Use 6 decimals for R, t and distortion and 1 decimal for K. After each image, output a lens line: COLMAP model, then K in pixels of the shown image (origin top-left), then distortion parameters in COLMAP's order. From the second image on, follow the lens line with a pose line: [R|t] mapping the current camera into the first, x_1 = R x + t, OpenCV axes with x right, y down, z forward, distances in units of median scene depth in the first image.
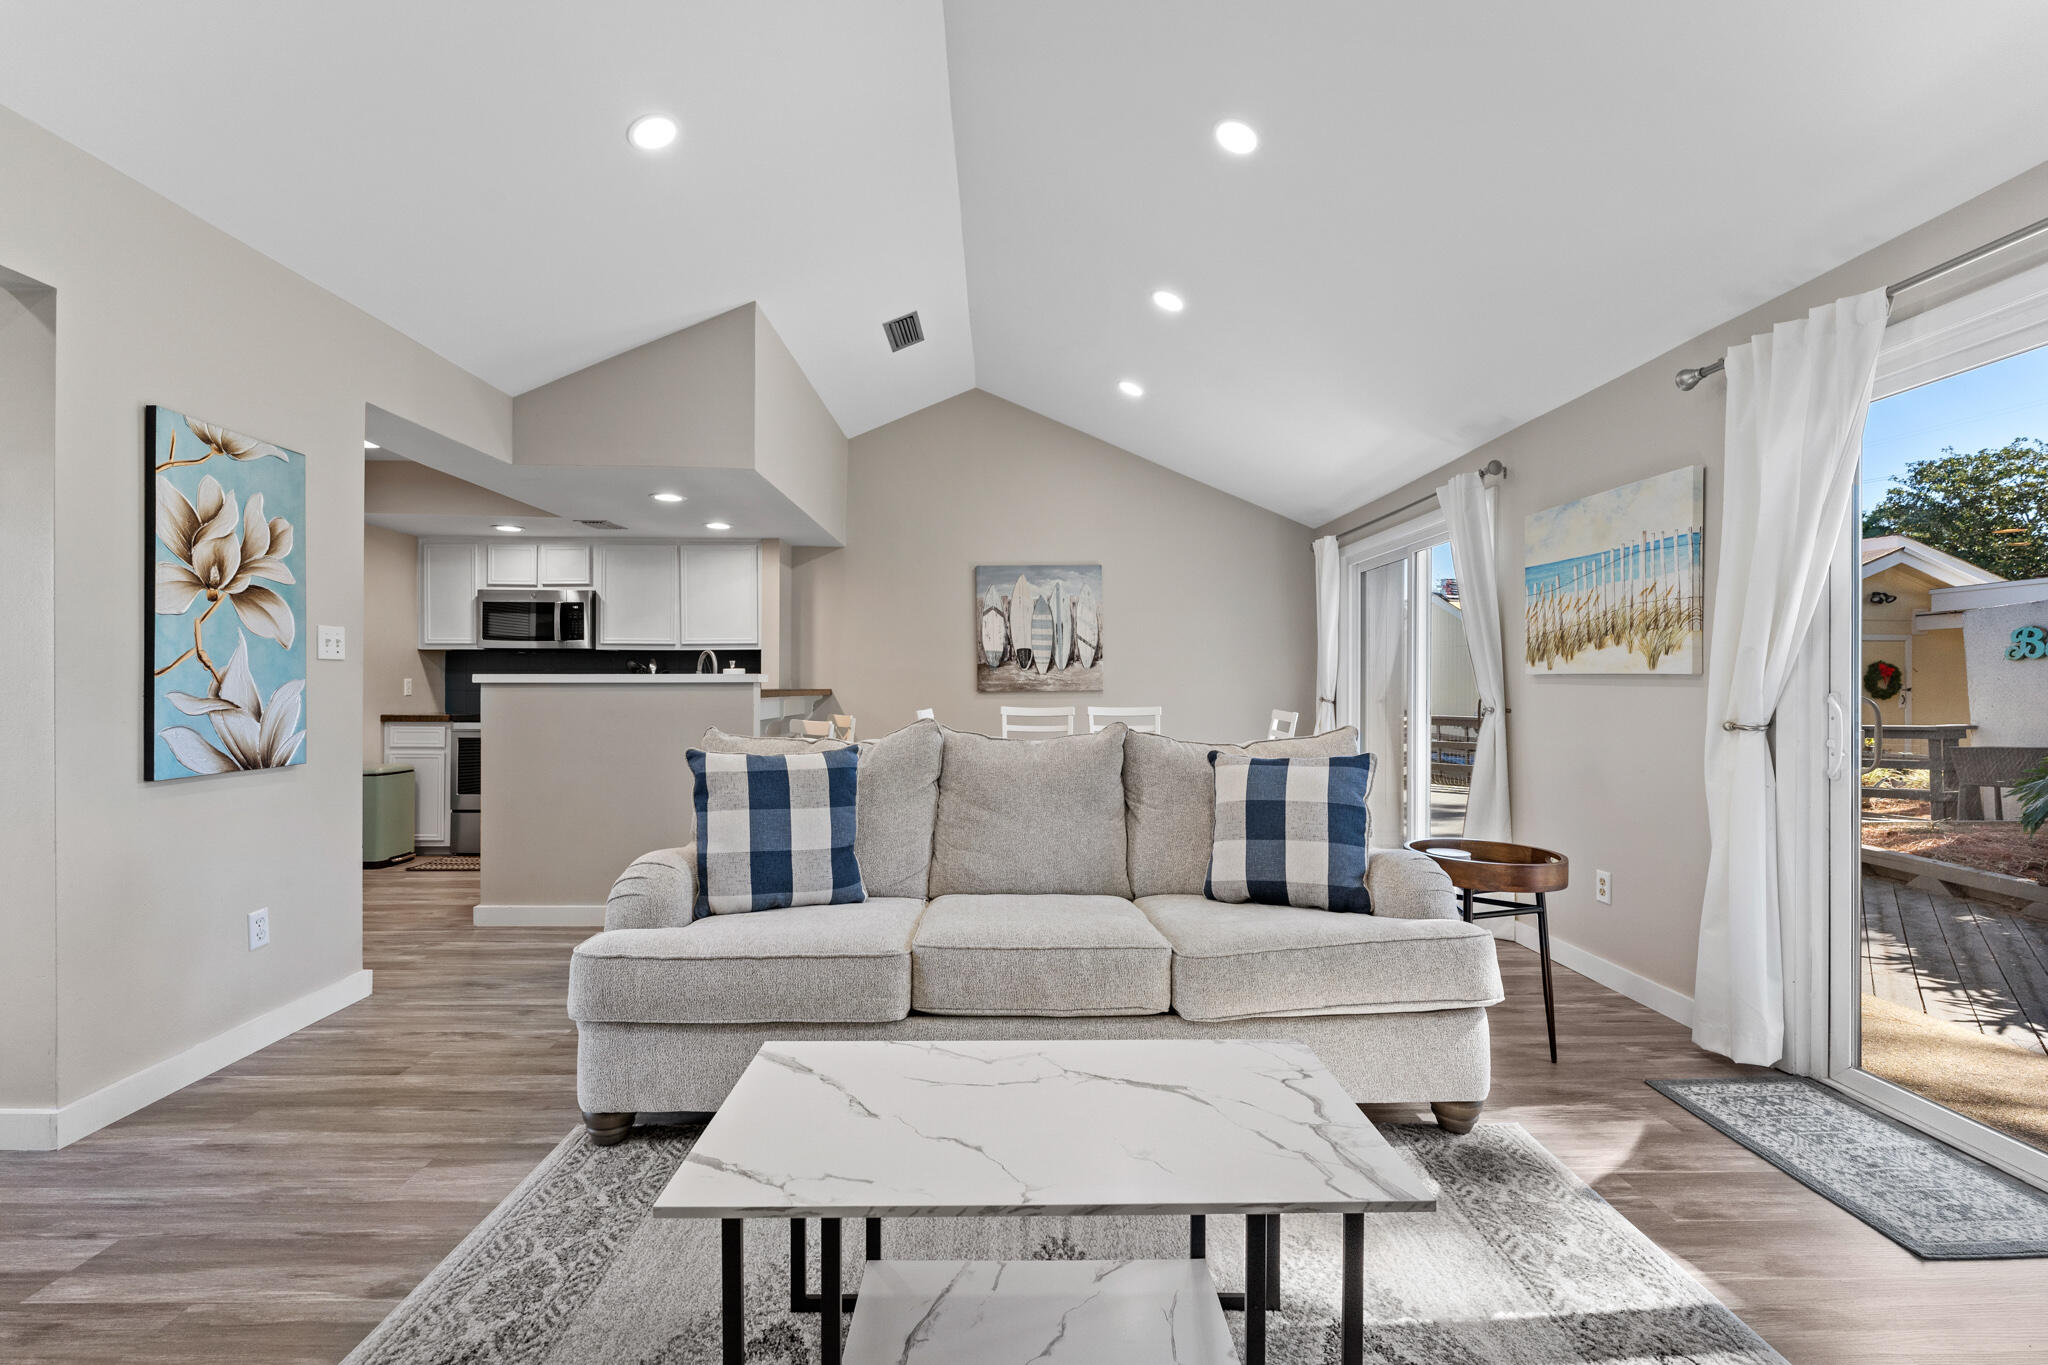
lens RADIAL K [[865.1, 0, 1020.6], [0, 865.1, 683.9], [0, 0, 1]] dist [-0.002467, -0.000478]
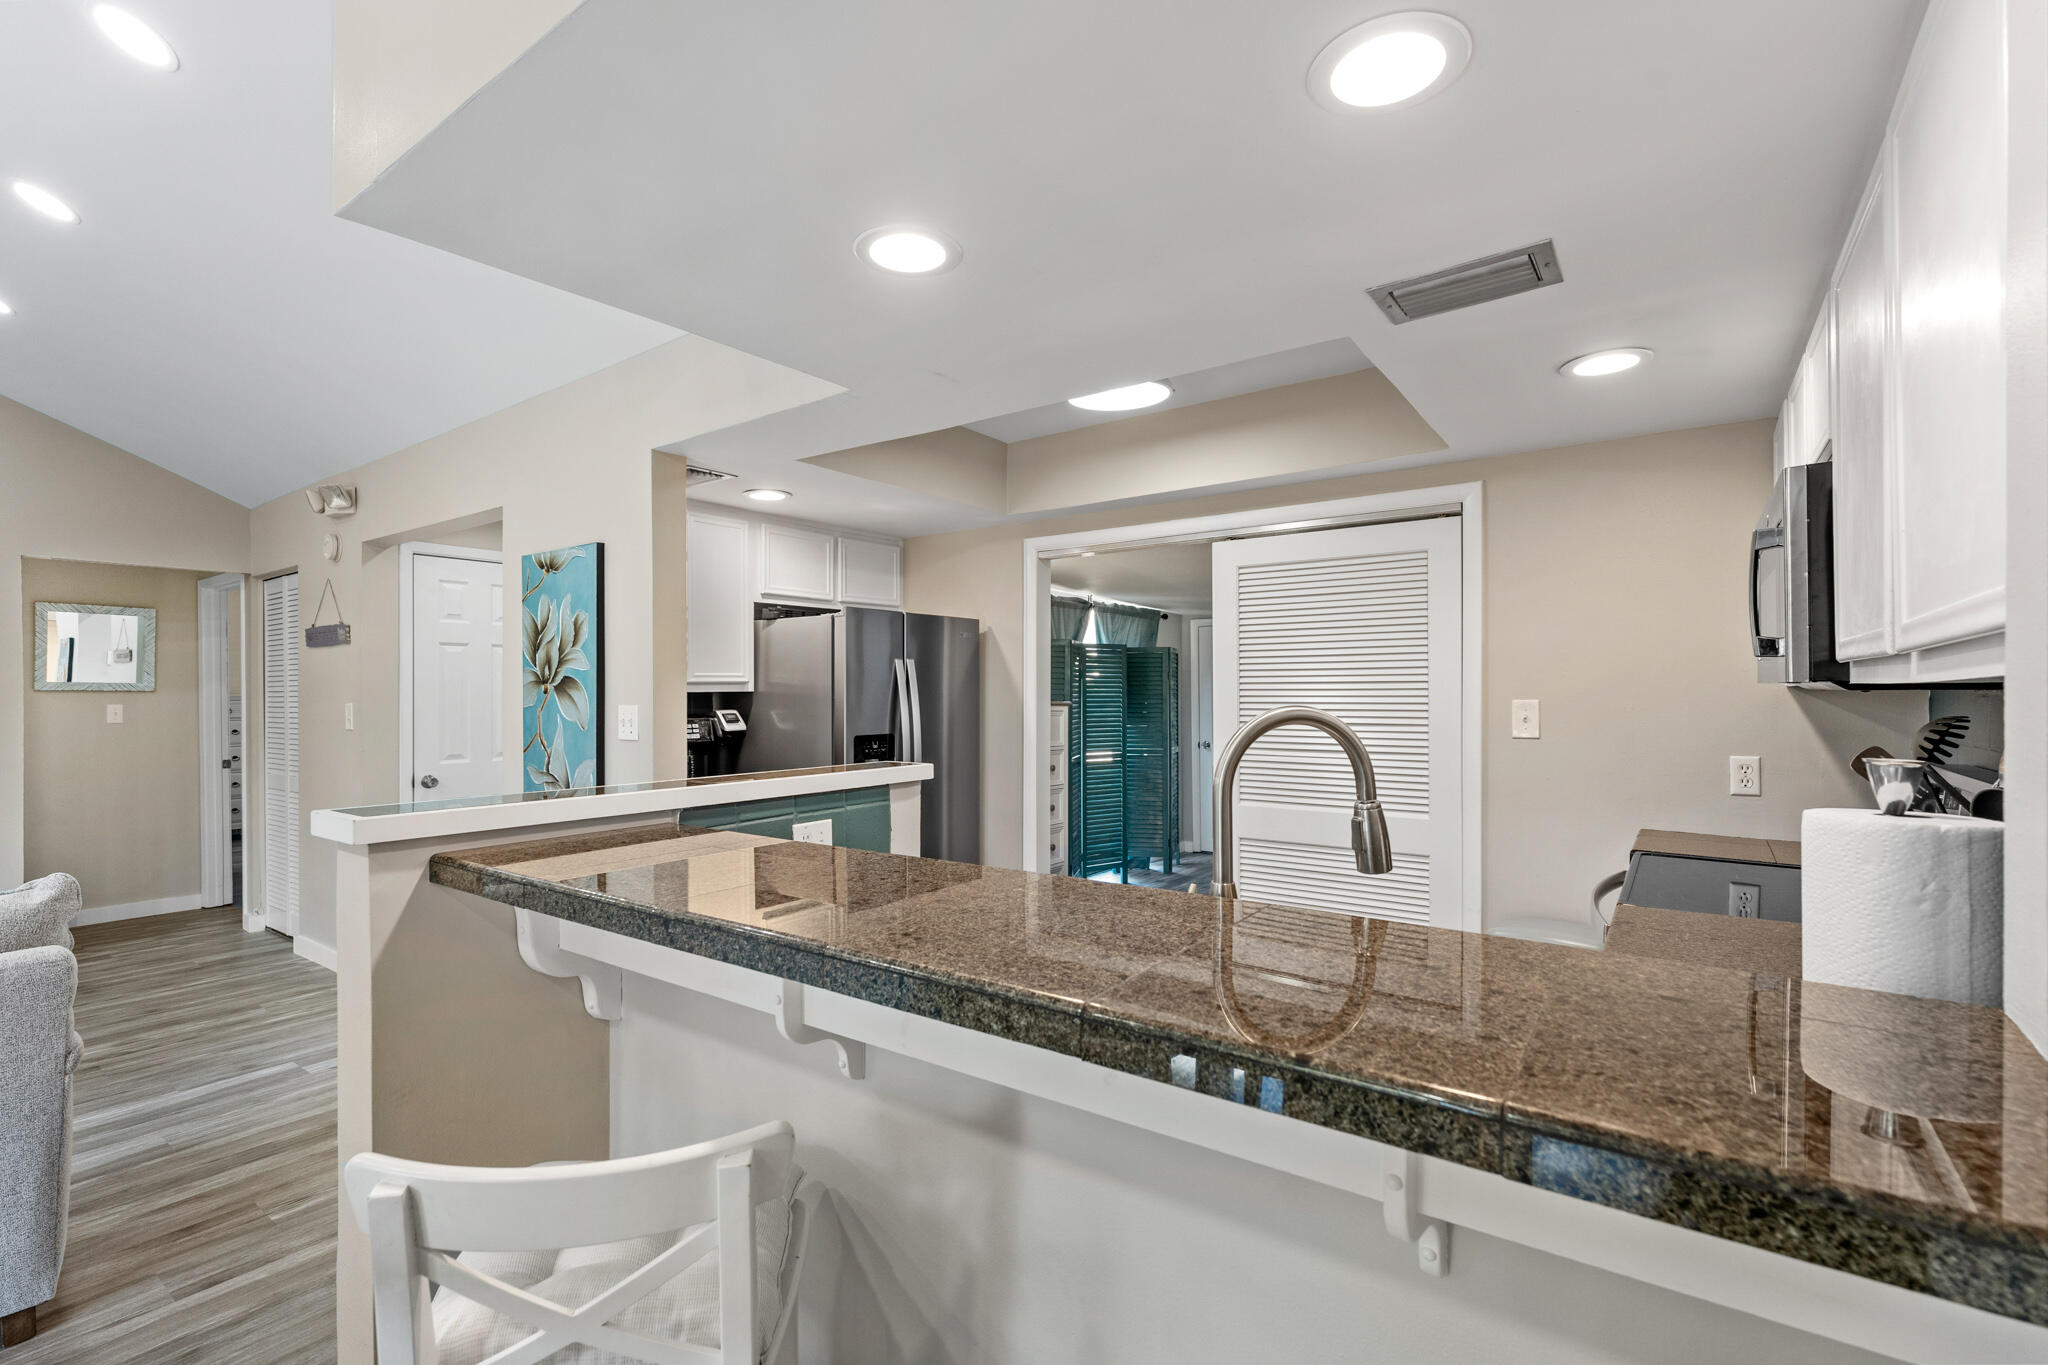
lens RADIAL K [[917.4, 0, 1018.3], [0, 917.4, 682.8], [0, 0, 1]] dist [-0.001432, -0.000460]
pose [[-0.604064, -0.006538, -0.796909, -0.208585], [0.005121, 0.999914, -0.012086, -0.065297], [0.796919, -0.011381, -0.603979, 1.657862]]
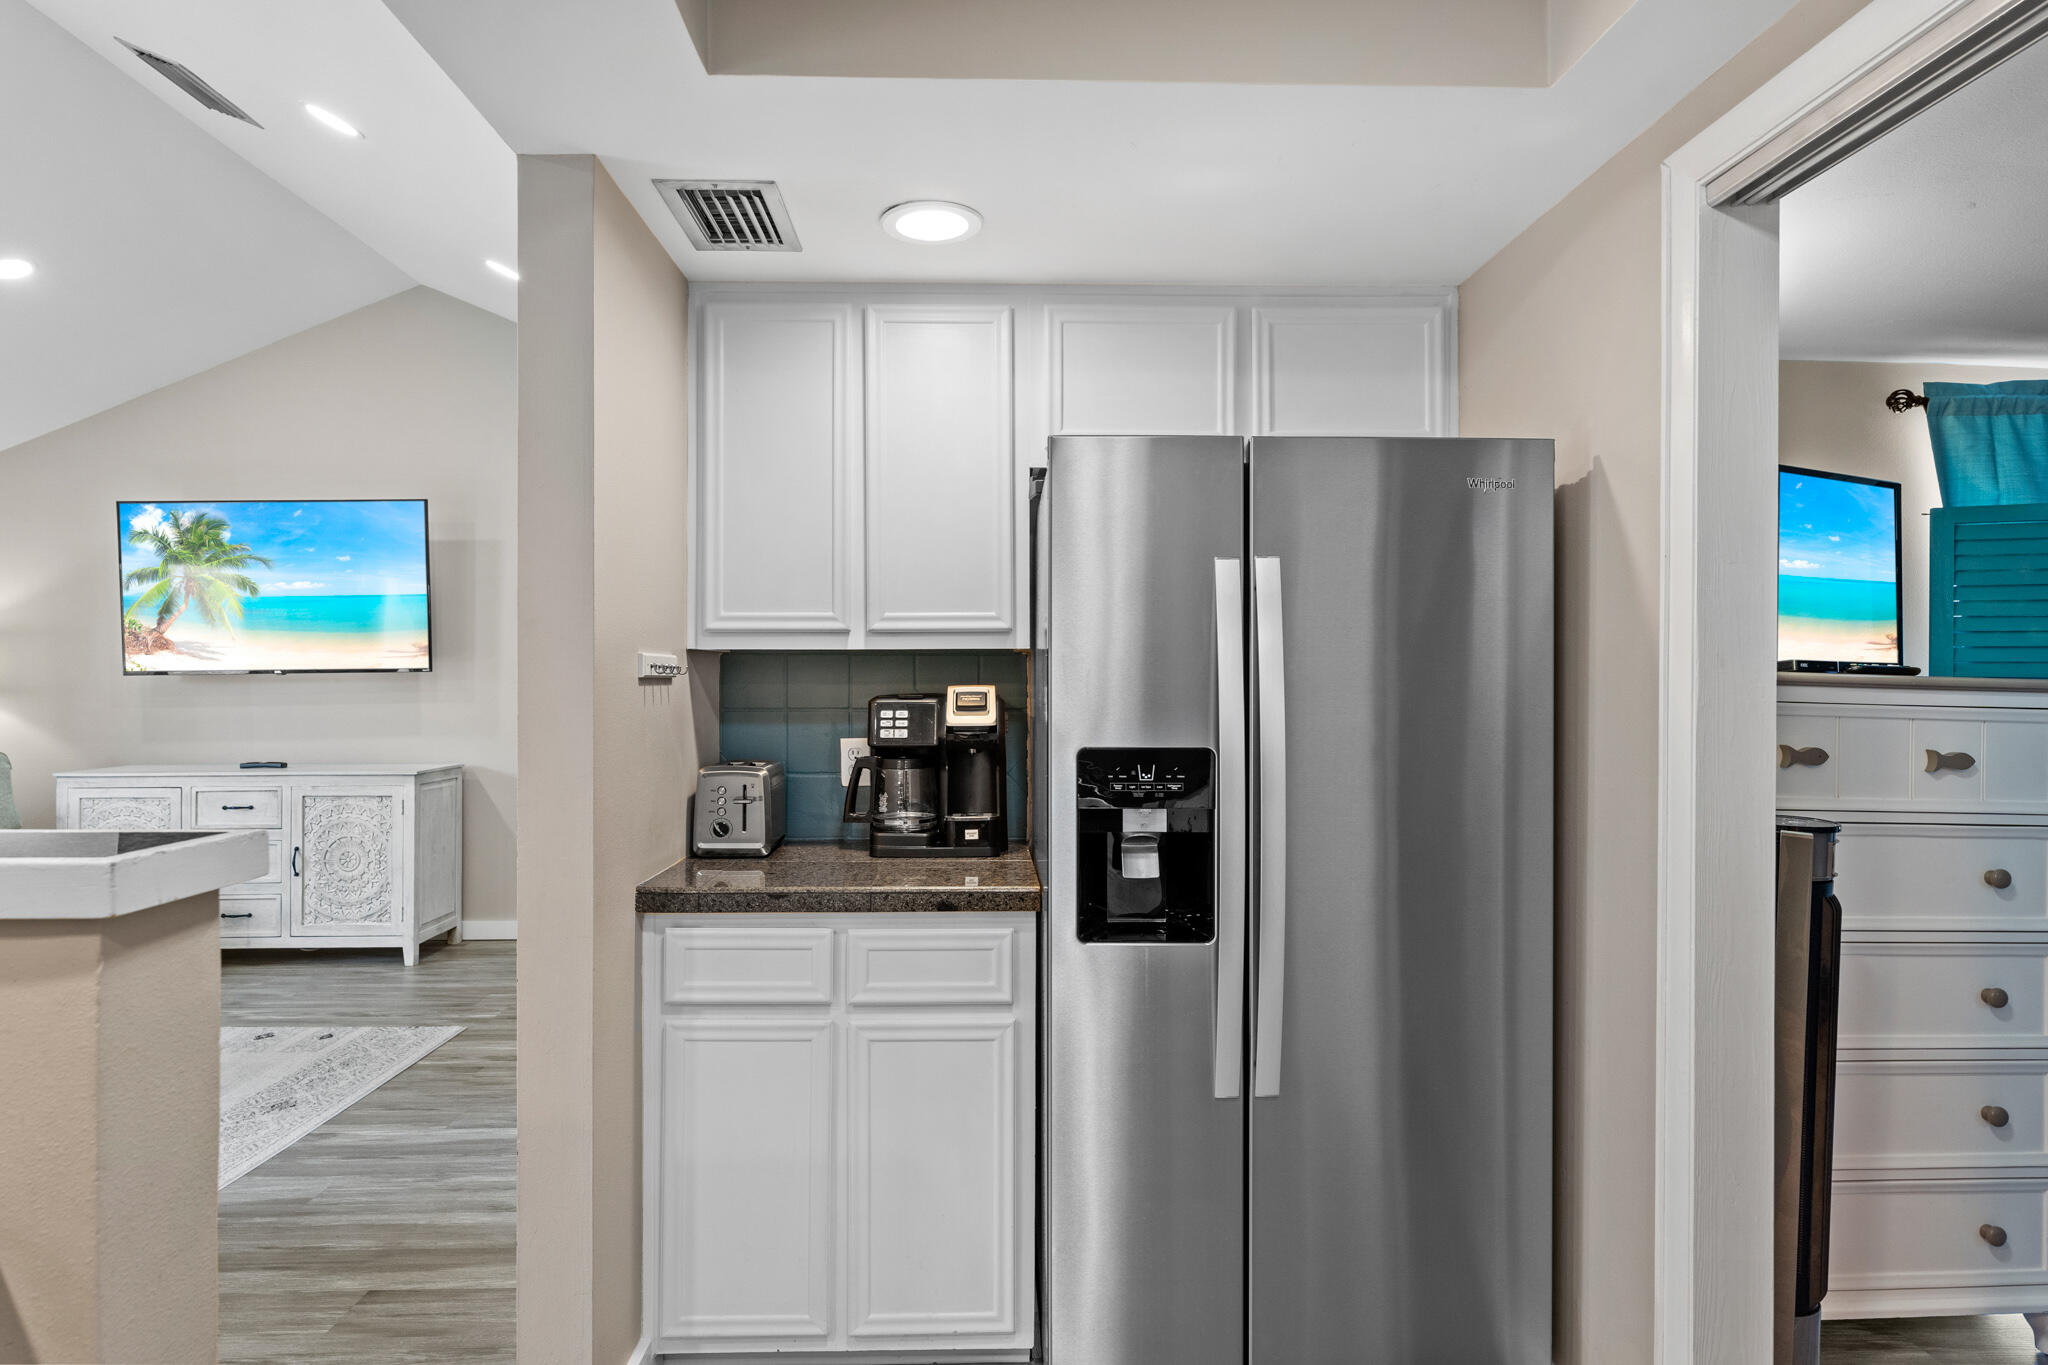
lens RADIAL K [[1155.0, 0, 1022.2], [0, 1155.0, 675.3], [0, 0, 1]] dist [-0.000924, -0.000133]
pose [[-0.999924, -0.001970, -0.012172, -0.900718], [-0.001875, 0.999968, -0.007829, -0.048413], [0.012187, -0.007805, -0.999895, 1.420965]]
